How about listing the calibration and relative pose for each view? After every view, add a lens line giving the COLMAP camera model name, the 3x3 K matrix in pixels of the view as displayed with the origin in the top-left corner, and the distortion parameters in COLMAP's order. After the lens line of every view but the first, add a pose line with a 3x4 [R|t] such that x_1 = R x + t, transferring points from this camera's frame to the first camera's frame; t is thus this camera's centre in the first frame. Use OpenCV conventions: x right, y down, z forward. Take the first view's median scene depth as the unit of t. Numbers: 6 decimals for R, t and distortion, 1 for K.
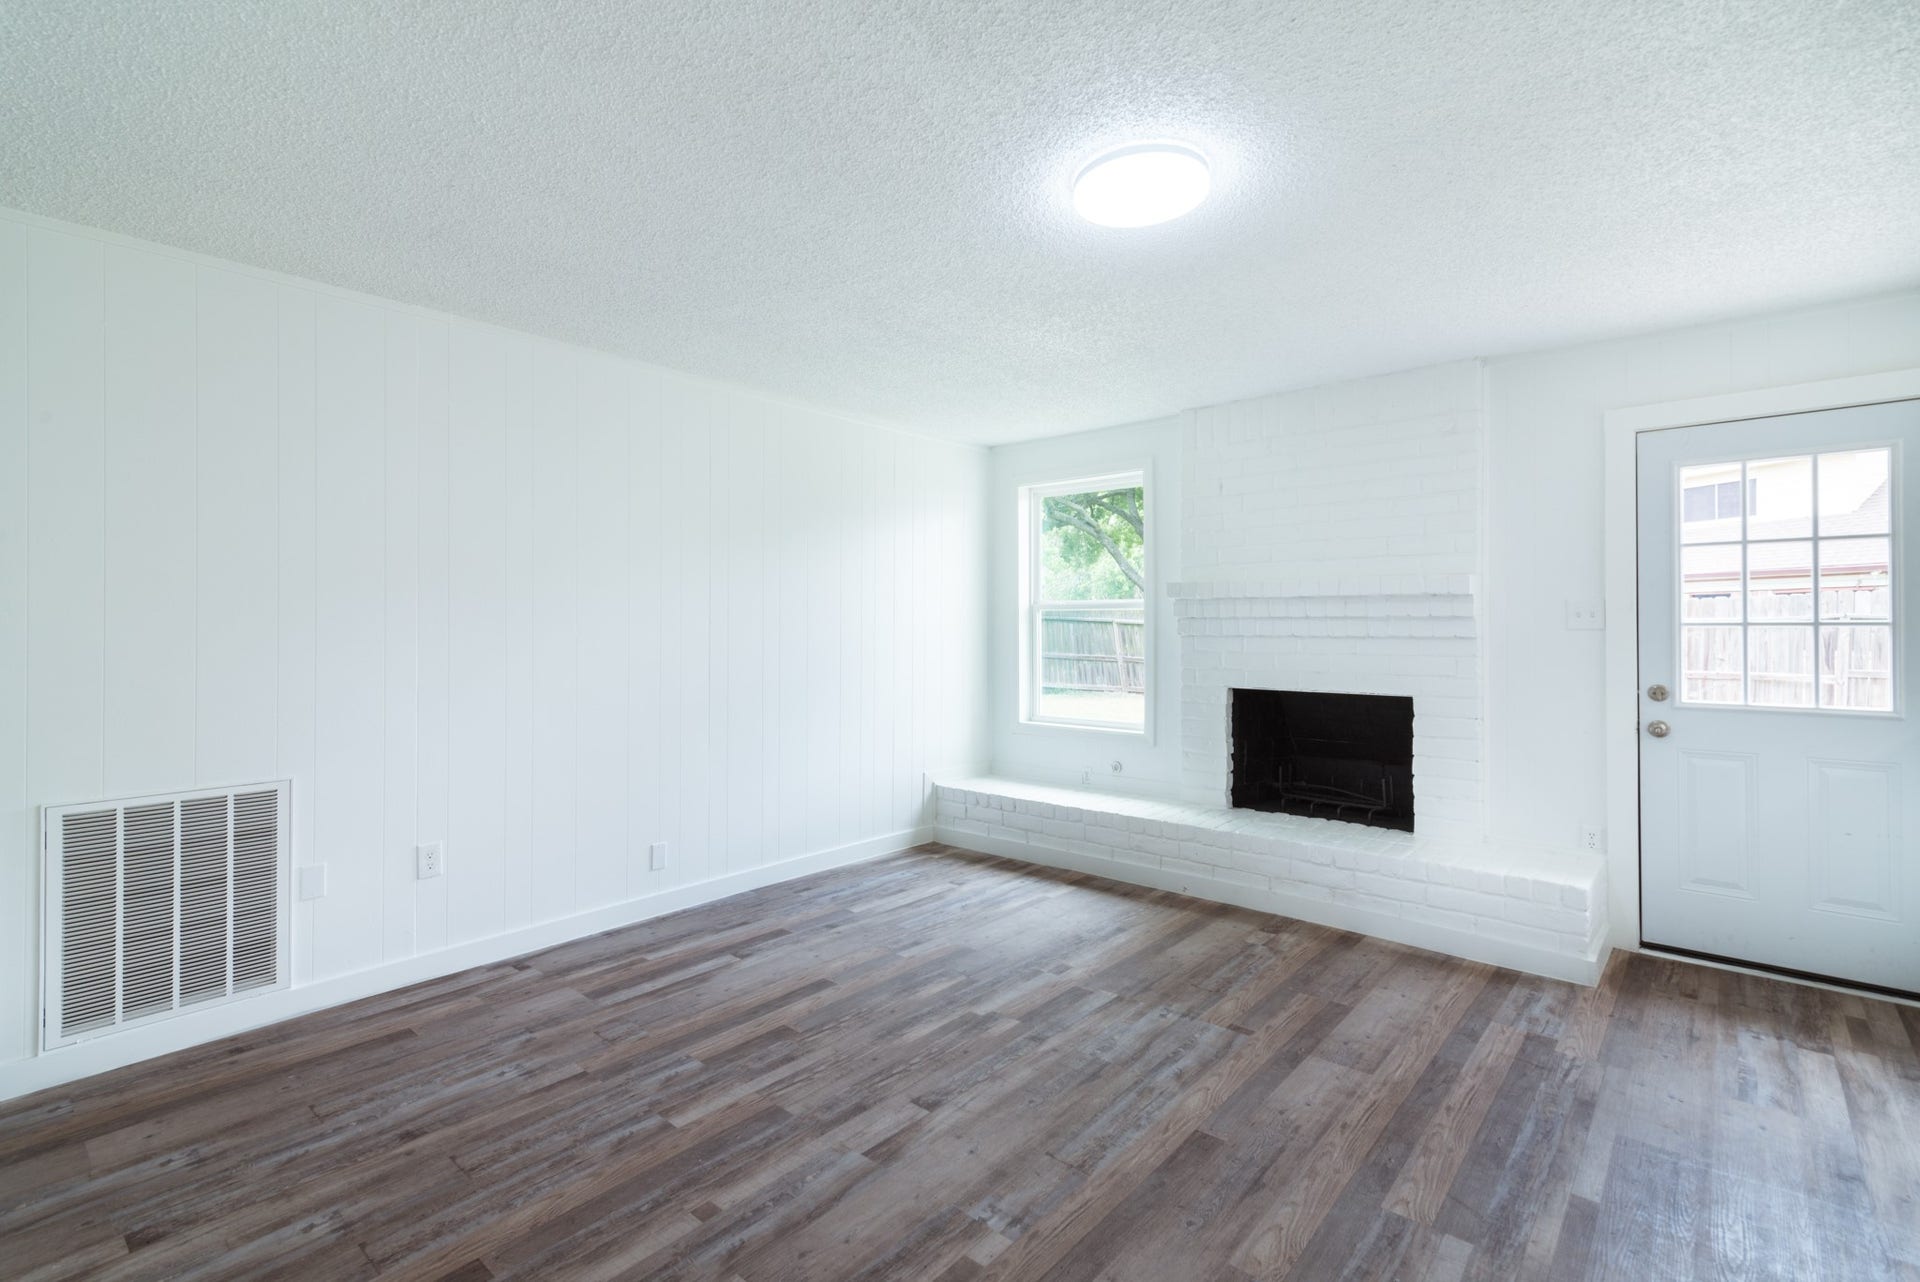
lens RADIAL K [[878.8, 0, 940.6], [0, 878.8, 616.5], [0, 0, 1]] dist [0.015407, -0.002419]
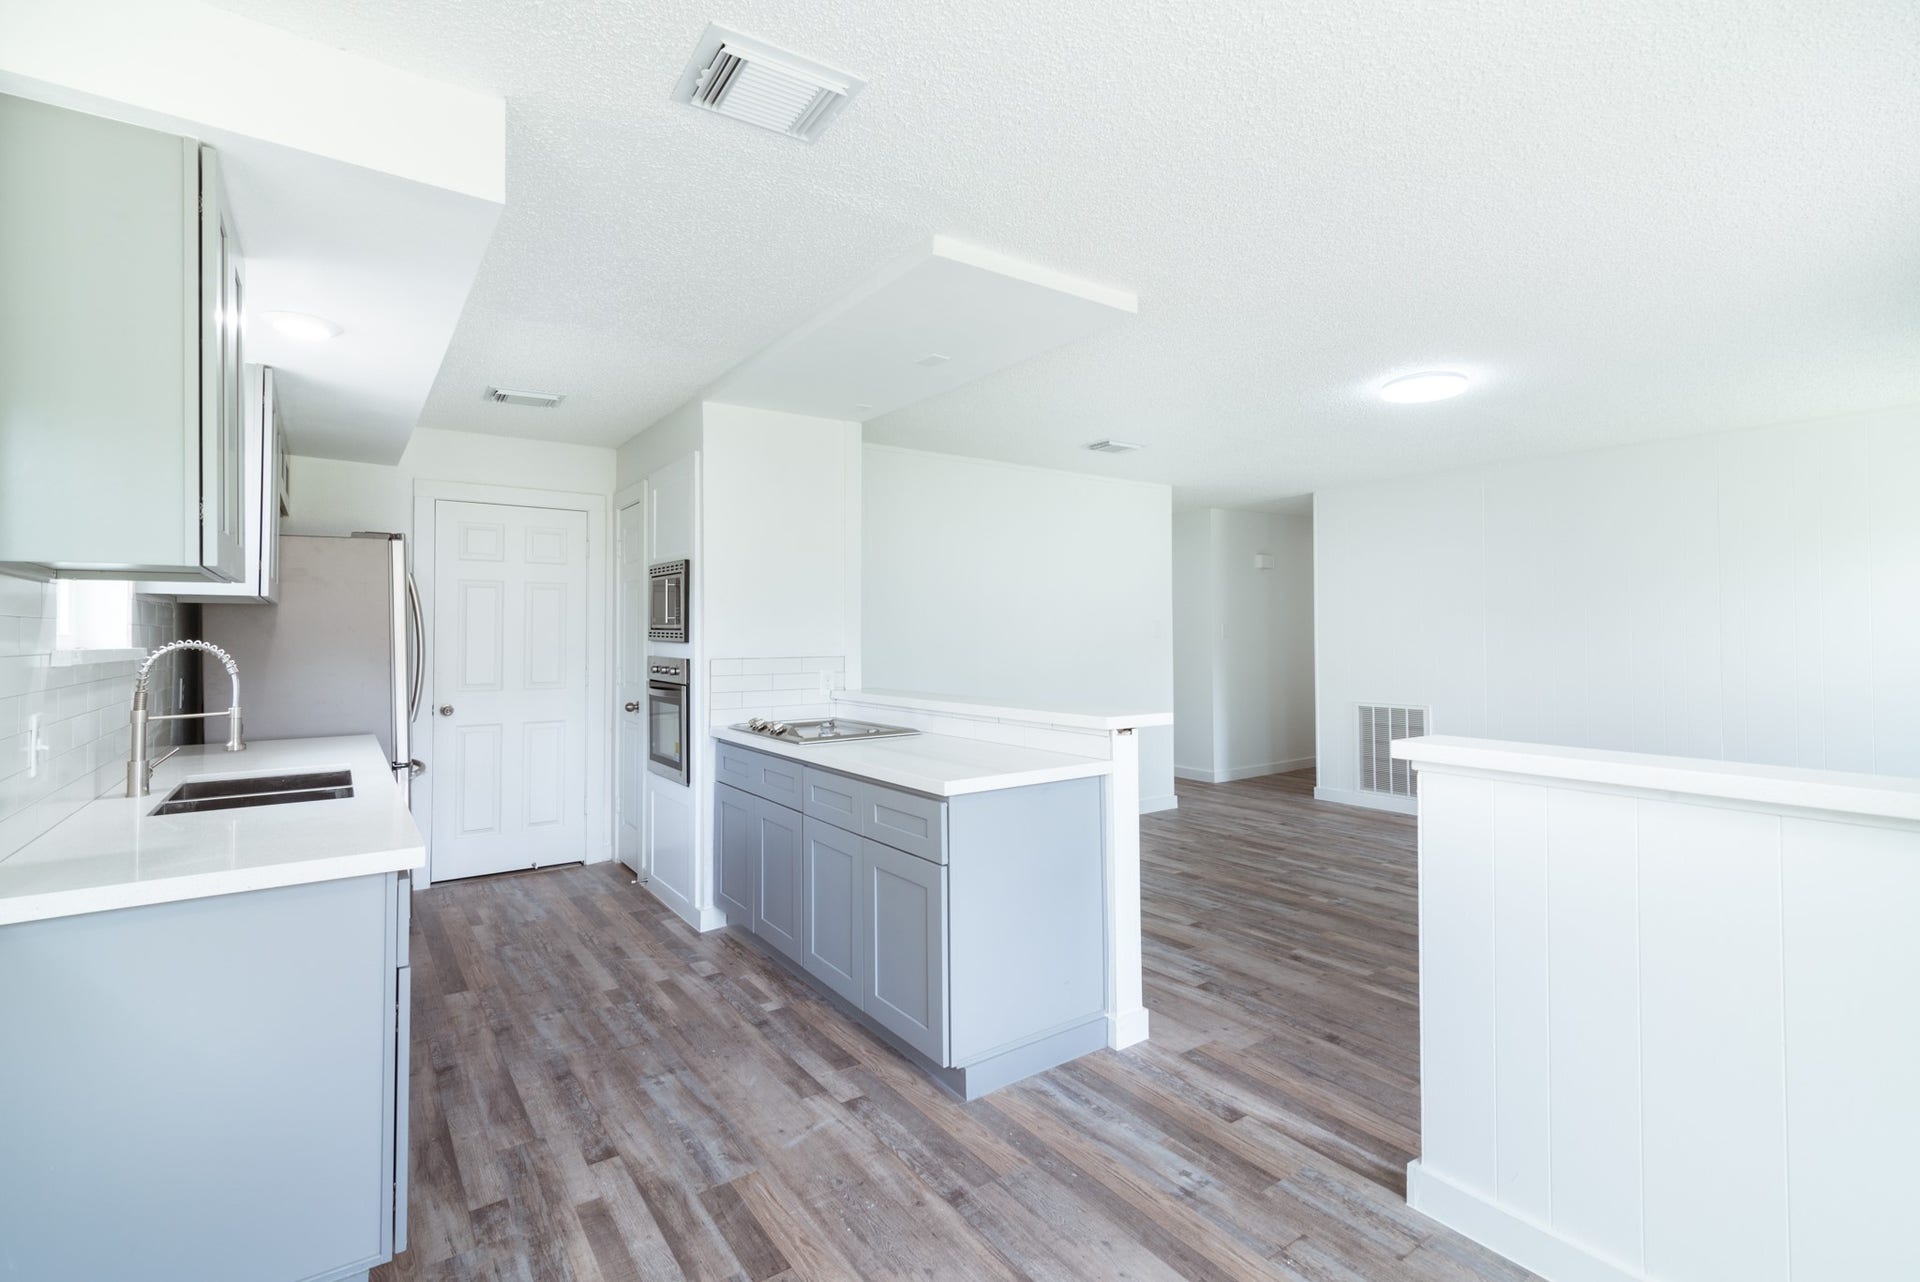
lens RADIAL K [[878.8, 0, 981.1], [0, 878.8, 610.3], [0, 0, 1]] dist [0.015407, -0.002419]
pose [[-0.205823, -0.025960, -0.978245, 1.279912], [0.012194, 0.999502, -0.029090, -0.000673], [0.978513, -0.017916, -0.205404, 0.304710]]
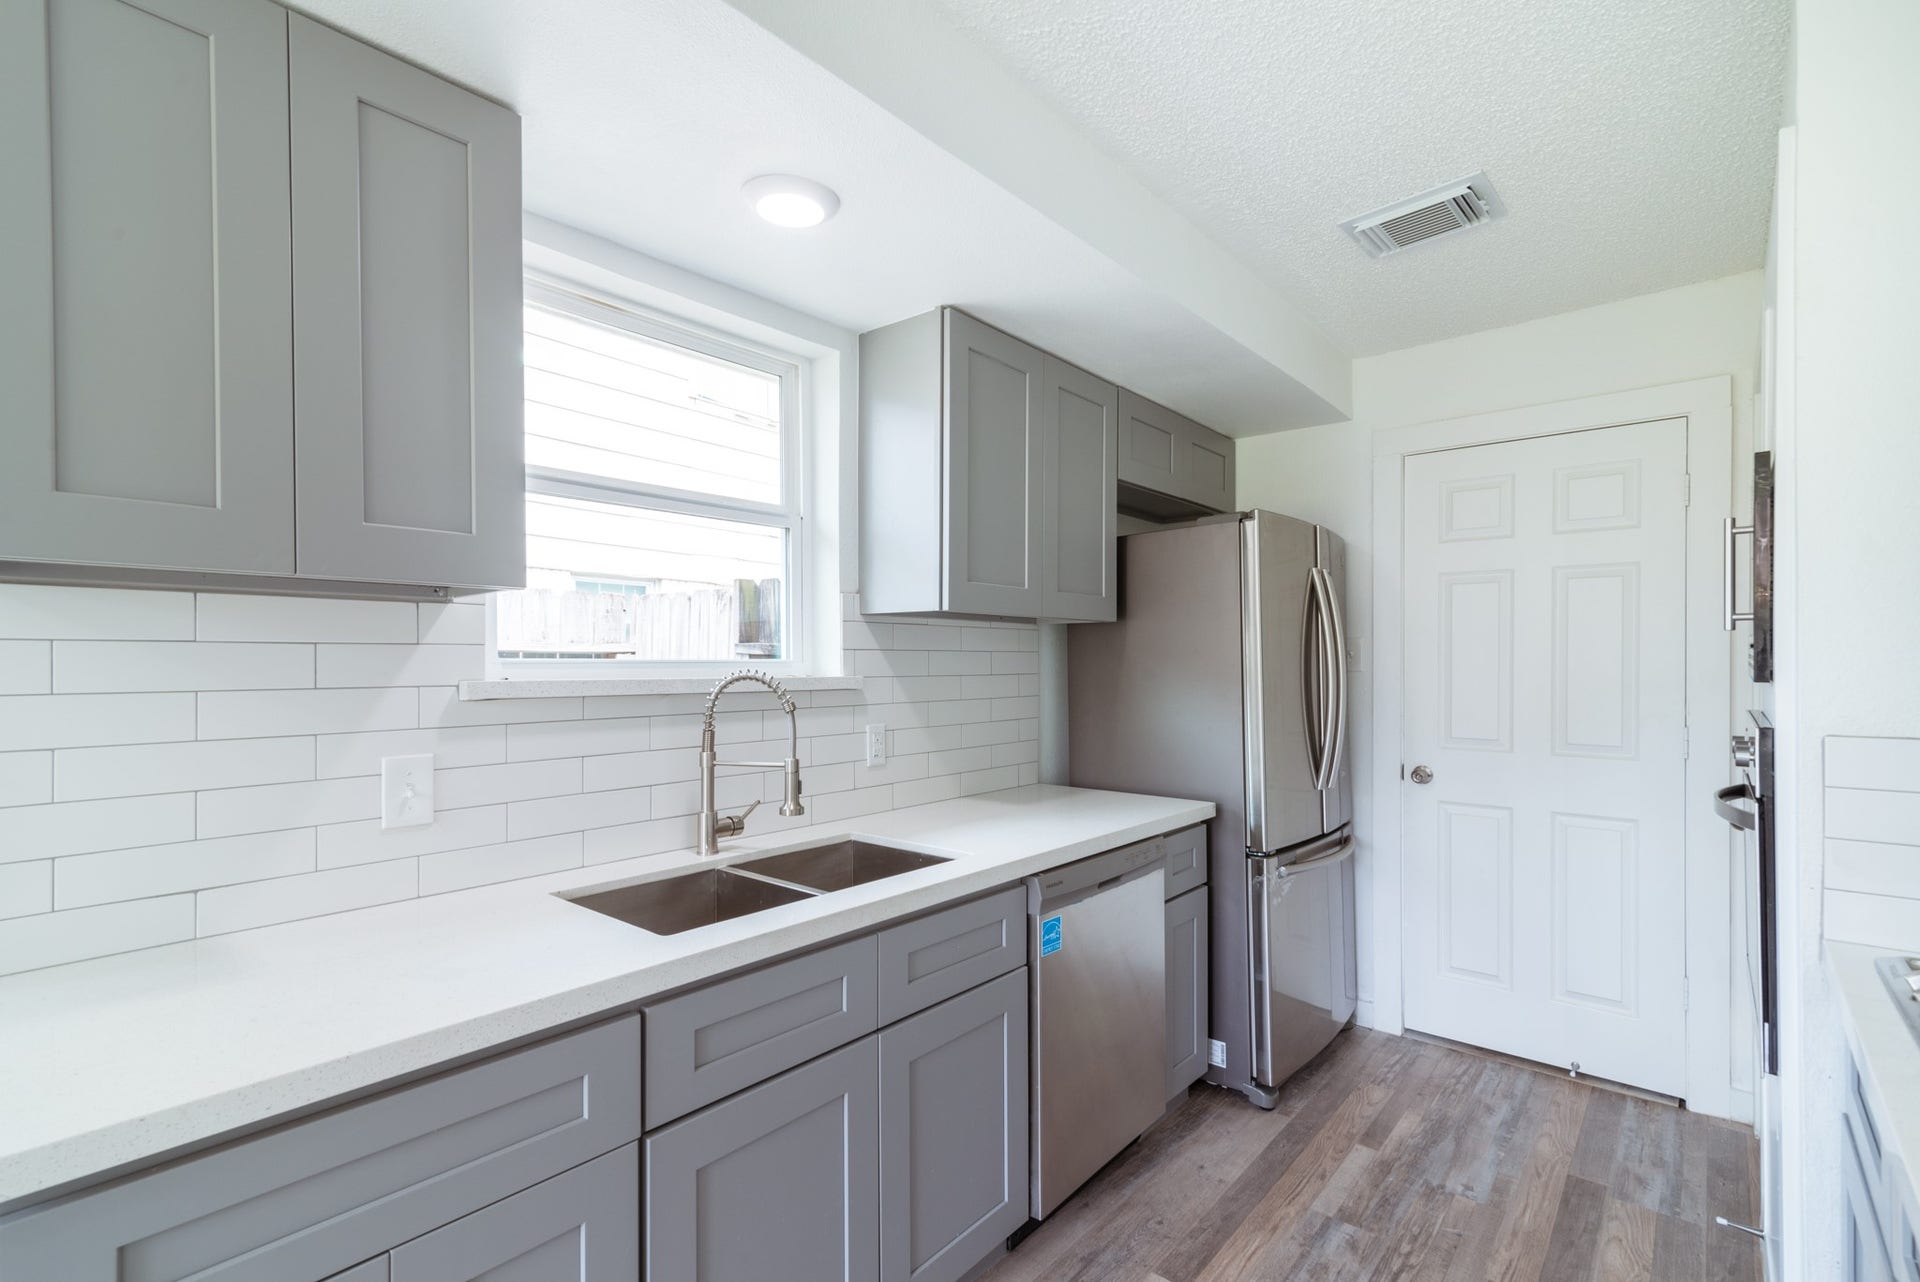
lens RADIAL K [[878.8, 0, 949.0], [0, 878.8, 658.2], [0, 0, 1]] dist [0.015407, -0.002419]
pose [[-0.999971, 0.004314, -0.006328, 0.655945], [0.004377, 0.999941, -0.009955, -0.006147], [0.006285, -0.009983, -0.999930, 0.123635]]
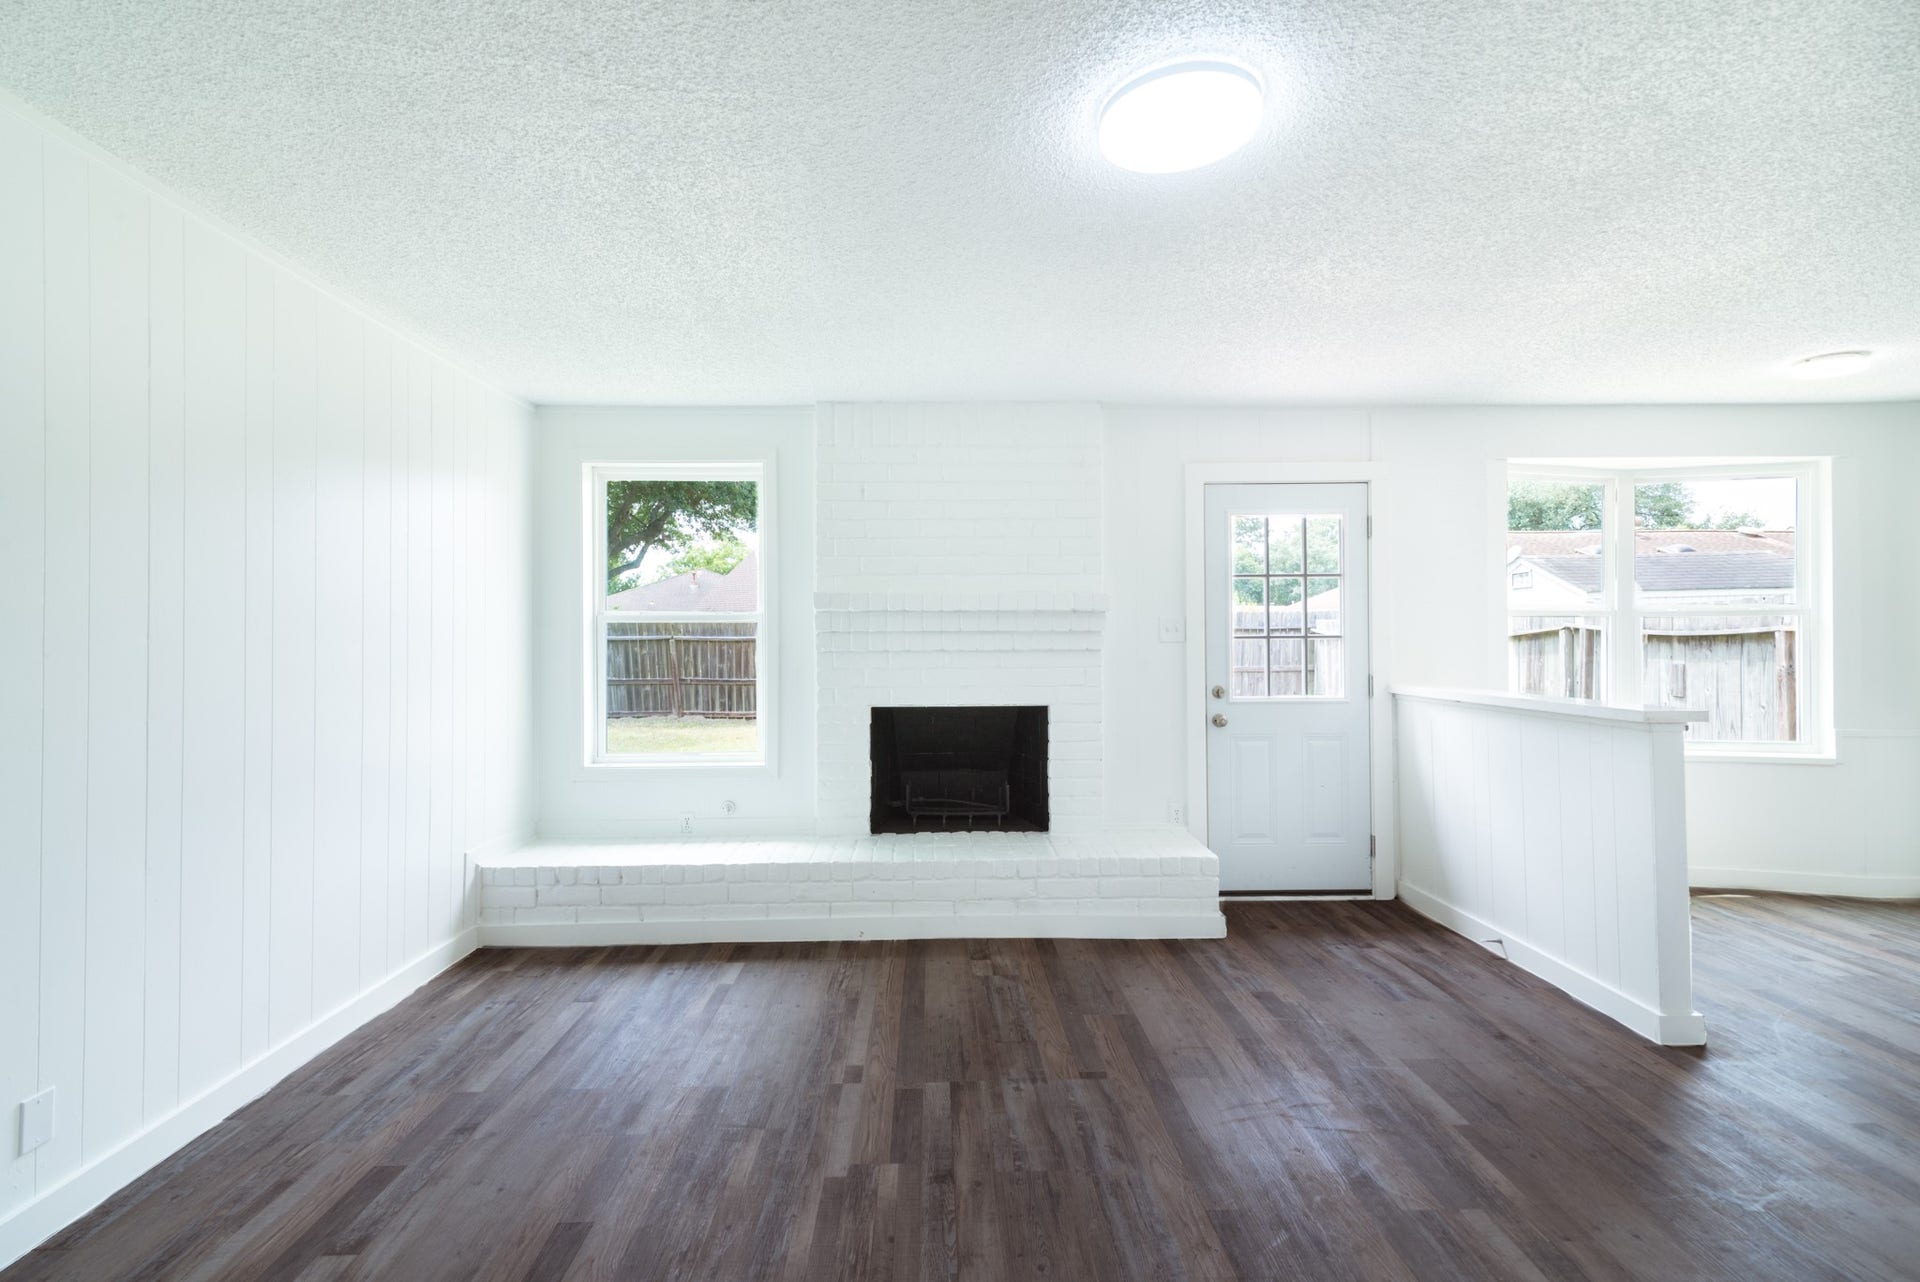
lens RADIAL K [[878.8, 0, 949.1], [0, 878.8, 631.0], [0, 0, 1]] dist [0.015407, -0.002419]
pose [[0.734181, 0.003410, 0.678945, -0.308151], [-0.002084, 0.999994, -0.002769, 0.003285], [-0.678951, 0.000618, 0.734184, 0.322535]]
